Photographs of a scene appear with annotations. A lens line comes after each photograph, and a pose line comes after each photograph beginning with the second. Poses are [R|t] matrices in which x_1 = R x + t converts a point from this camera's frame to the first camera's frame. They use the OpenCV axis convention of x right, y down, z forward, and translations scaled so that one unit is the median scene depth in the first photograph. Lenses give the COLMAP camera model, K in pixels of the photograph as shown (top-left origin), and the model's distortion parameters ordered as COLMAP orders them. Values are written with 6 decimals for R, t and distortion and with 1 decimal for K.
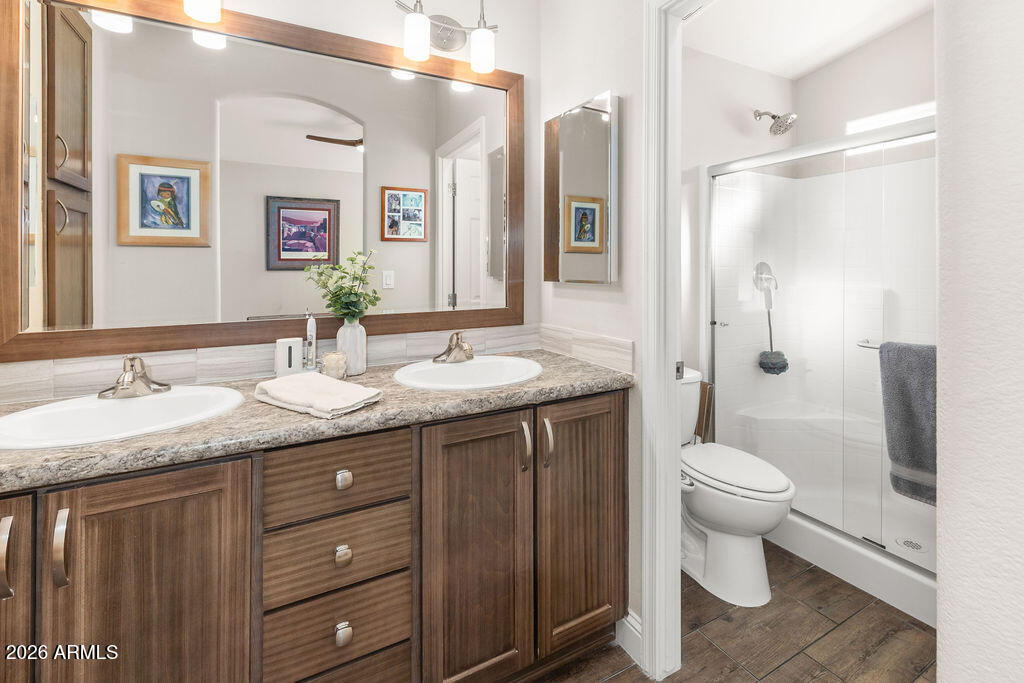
lens RADIAL K [[450.8, 0, 511.9], [0, 450.8, 277.0], [0, 0, 1]] dist [0.000132, 0.000278]
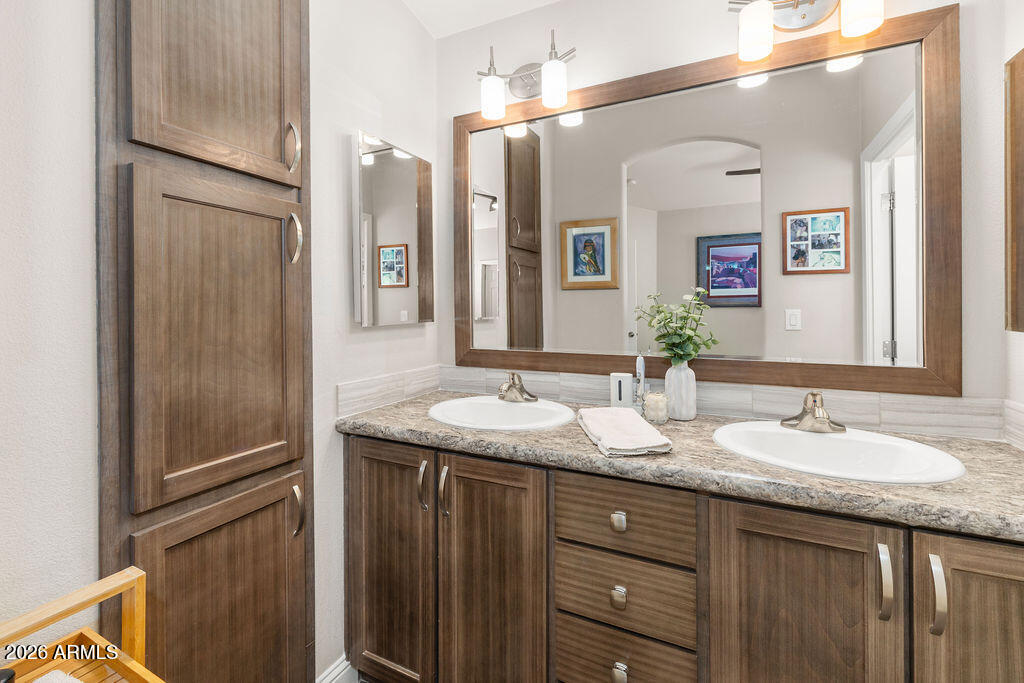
lens RADIAL K [[439.7, 0, 513.7], [0, 439.7, 312.1], [0, 0, 1]] dist [0.000086, -0.000312]
pose [[0.597043, 0.012436, -0.802113, 0.168444], [-0.014153, 0.999888, 0.004969, -0.009839], [0.802084, 0.008385, 0.597152, 0.144236]]
